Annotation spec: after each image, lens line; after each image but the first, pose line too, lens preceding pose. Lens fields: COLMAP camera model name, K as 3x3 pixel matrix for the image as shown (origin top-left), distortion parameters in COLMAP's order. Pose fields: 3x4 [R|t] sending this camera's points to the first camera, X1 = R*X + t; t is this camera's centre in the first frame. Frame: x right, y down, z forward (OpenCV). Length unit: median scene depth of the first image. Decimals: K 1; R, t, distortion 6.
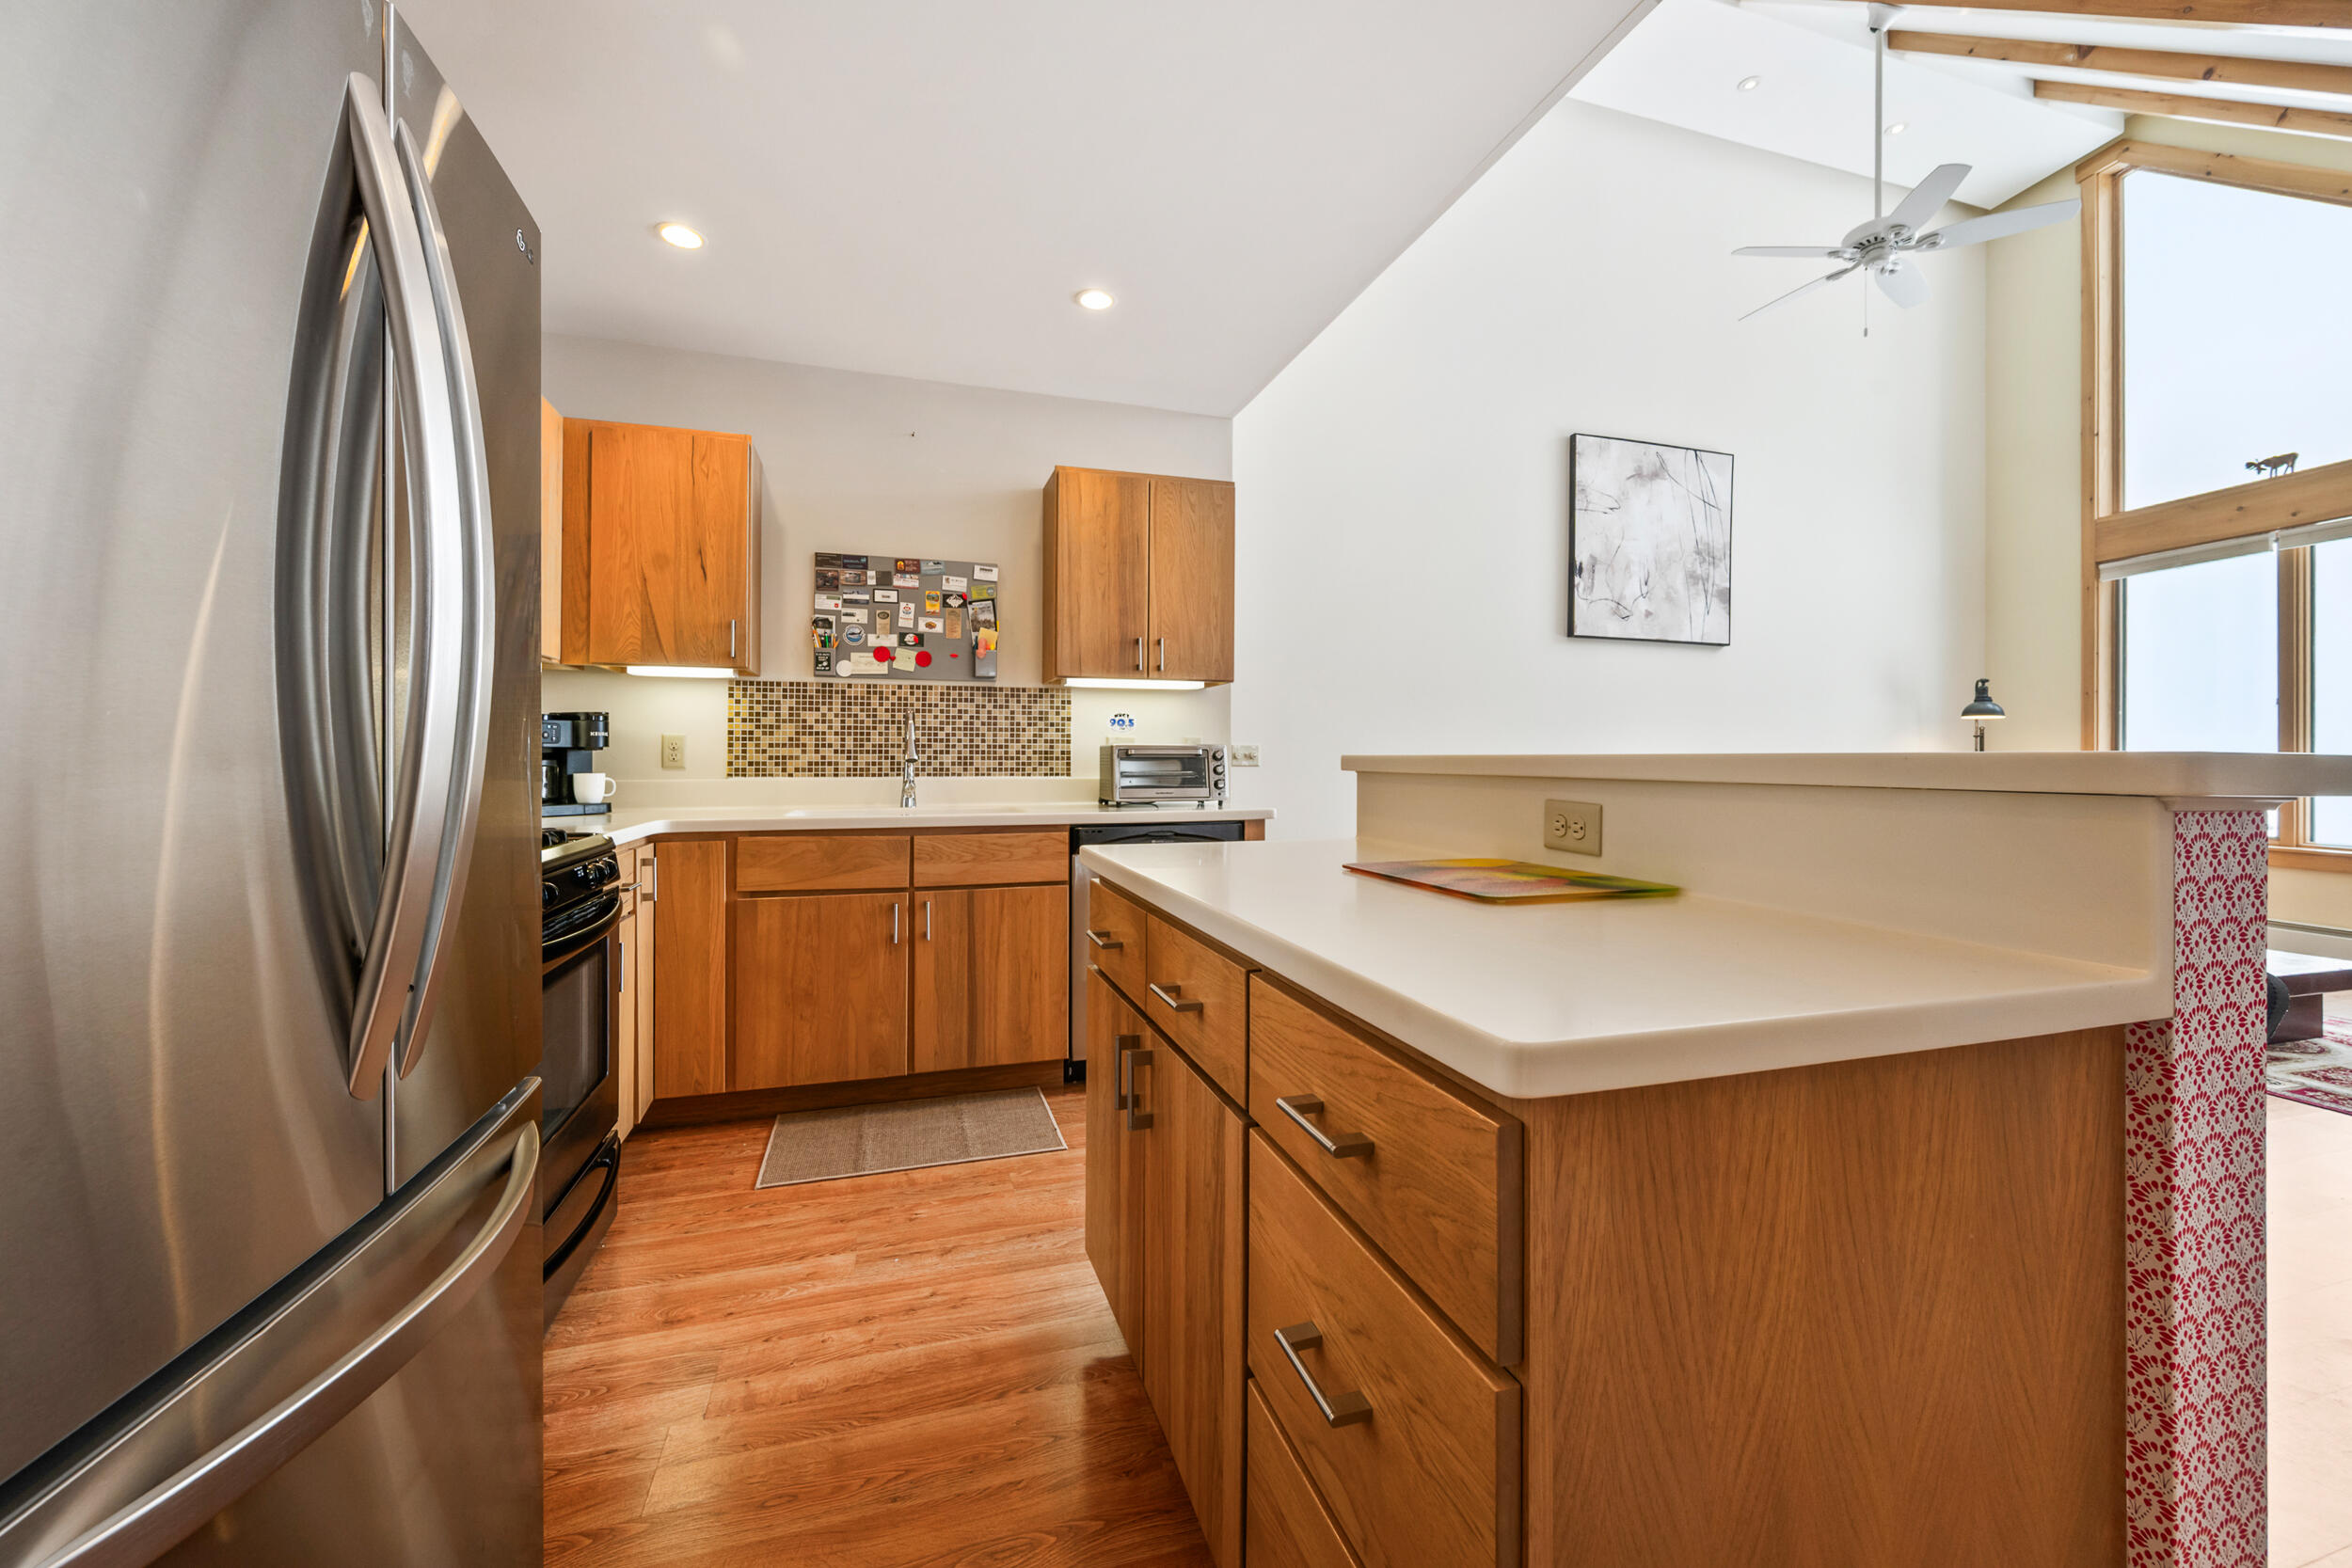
lens RADIAL K [[935.9, 0, 1182.5], [0, 935.9, 749.0], [0, 0, 1]] dist [-0.000898, -0.000223]
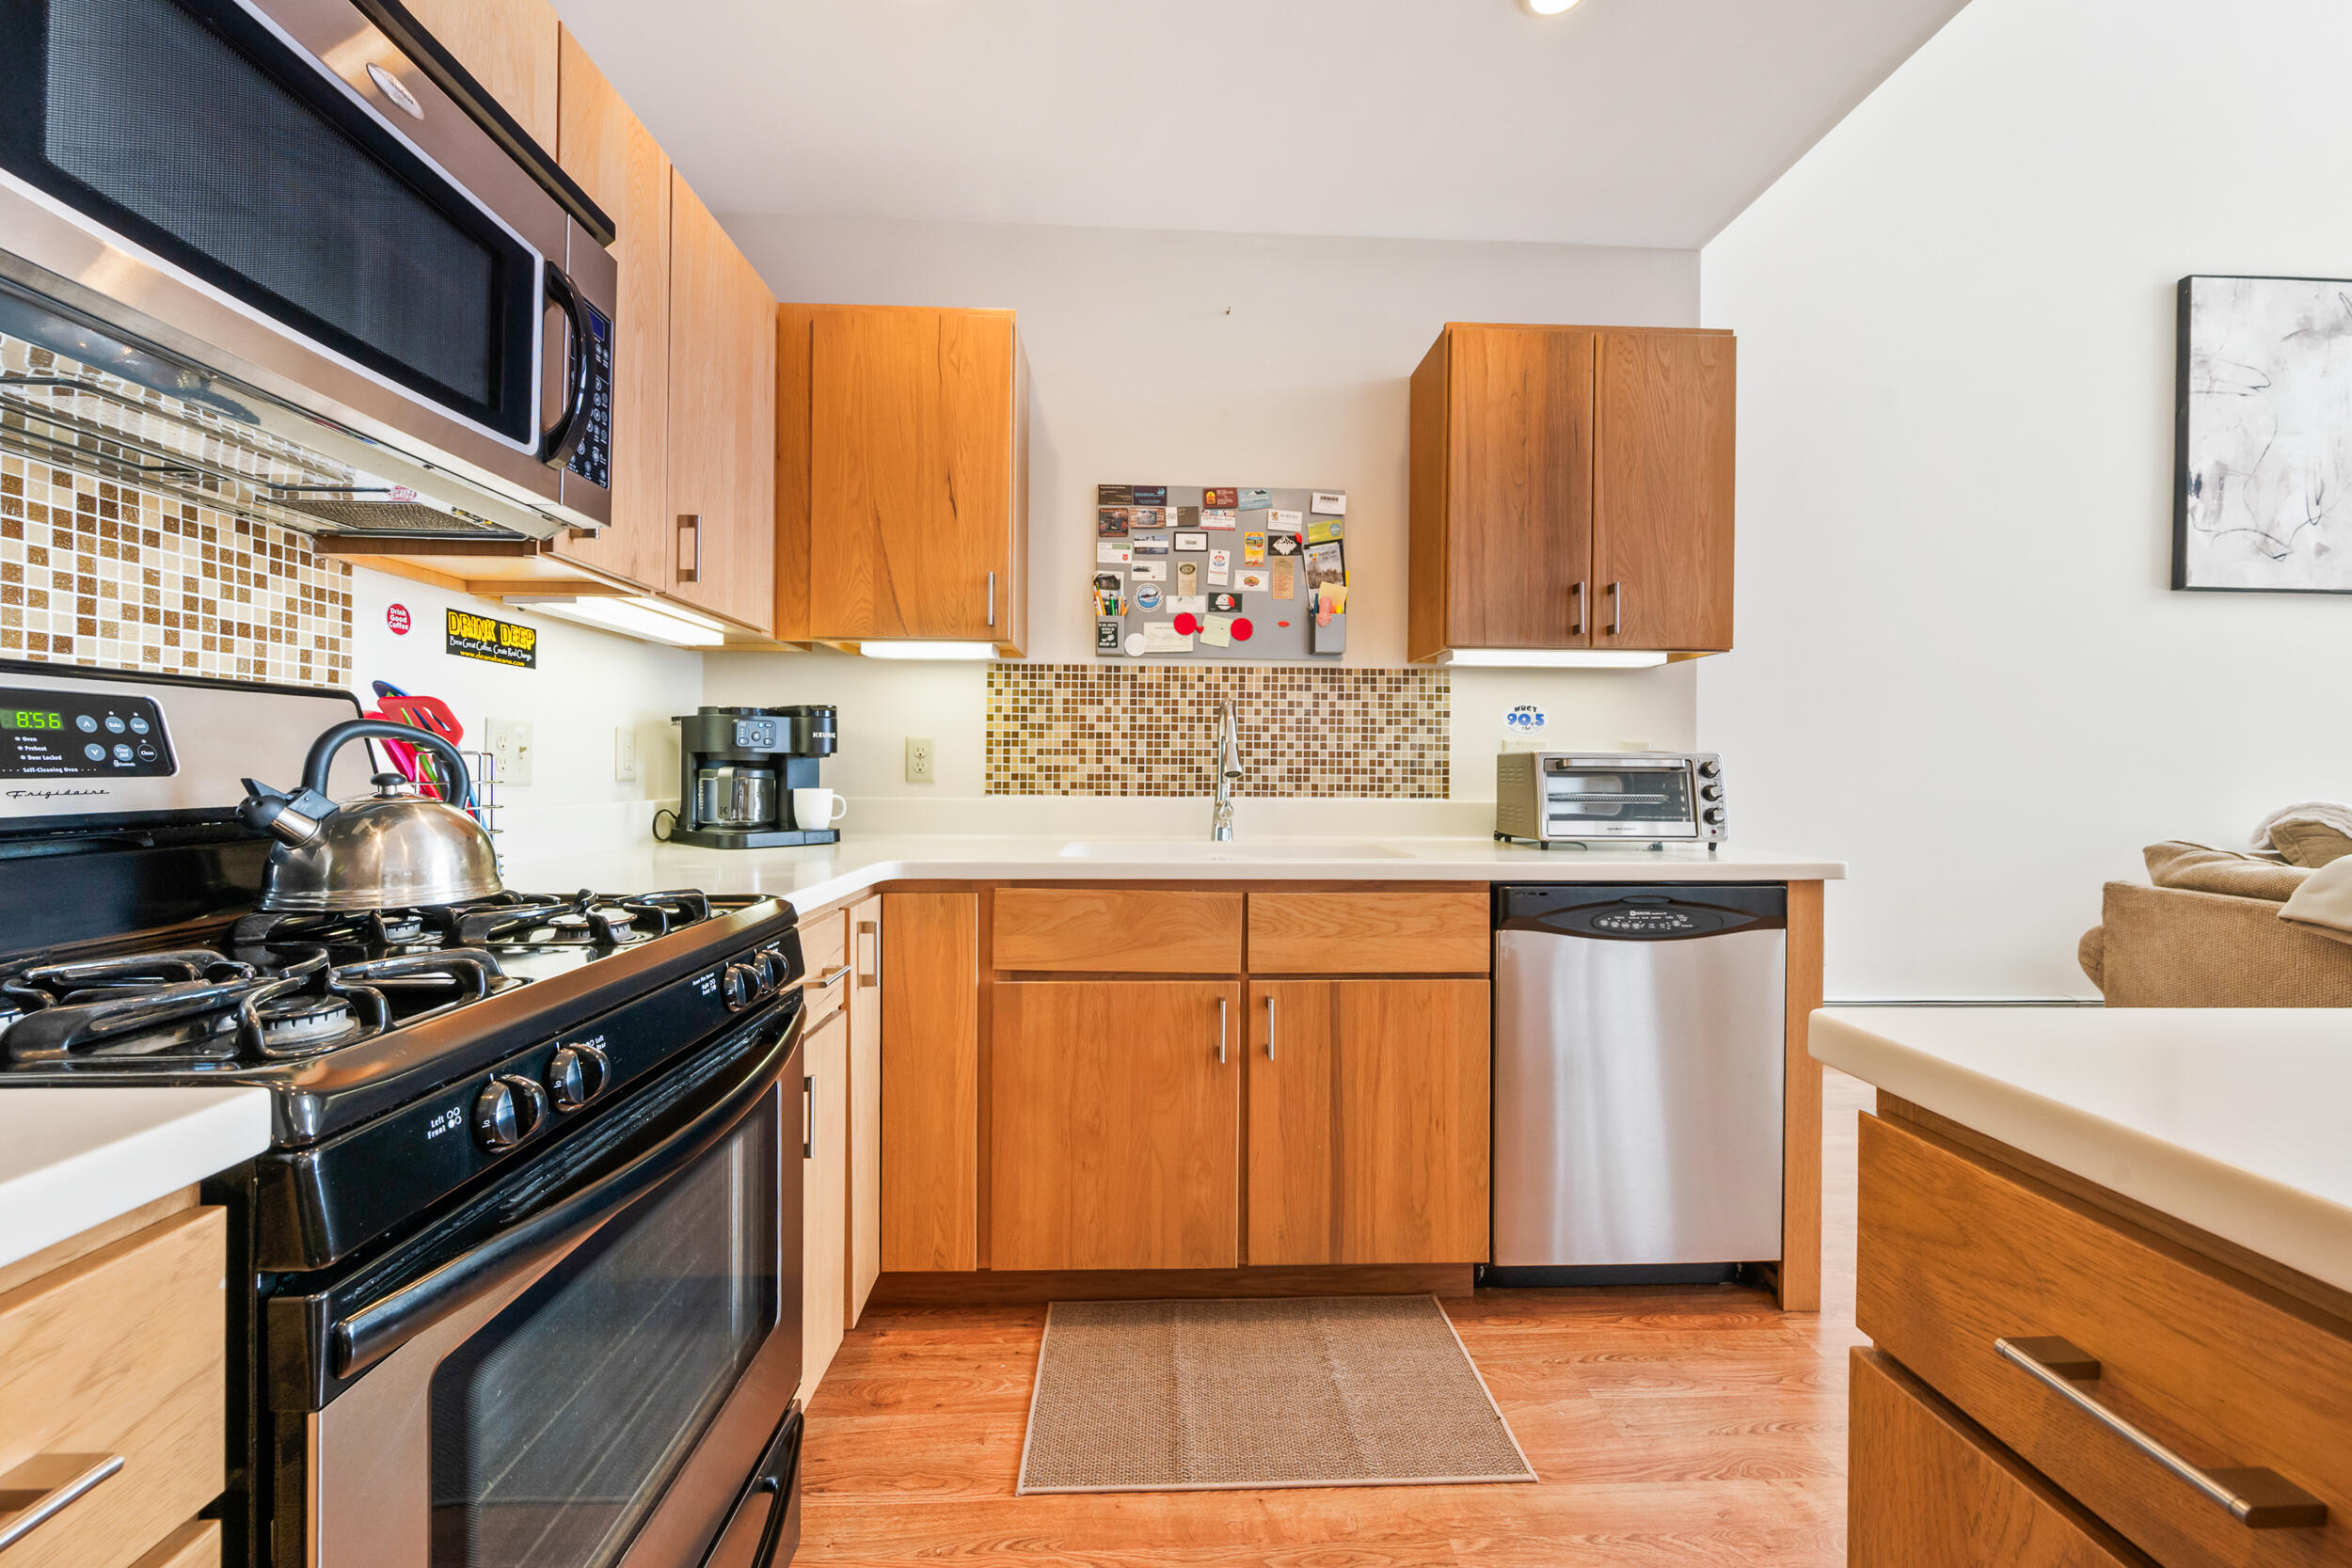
lens RADIAL K [[931.5, 0, 1180.2], [0, 931.5, 767.2], [0, 0, 1]] dist [-0.002970, -0.000268]
pose [[0.965649, 0.005107, -0.259800, -0.143277], [-0.003414, 0.999970, 0.006966, 0.002657], [0.259828, -0.005840, 0.965637, 0.321342]]
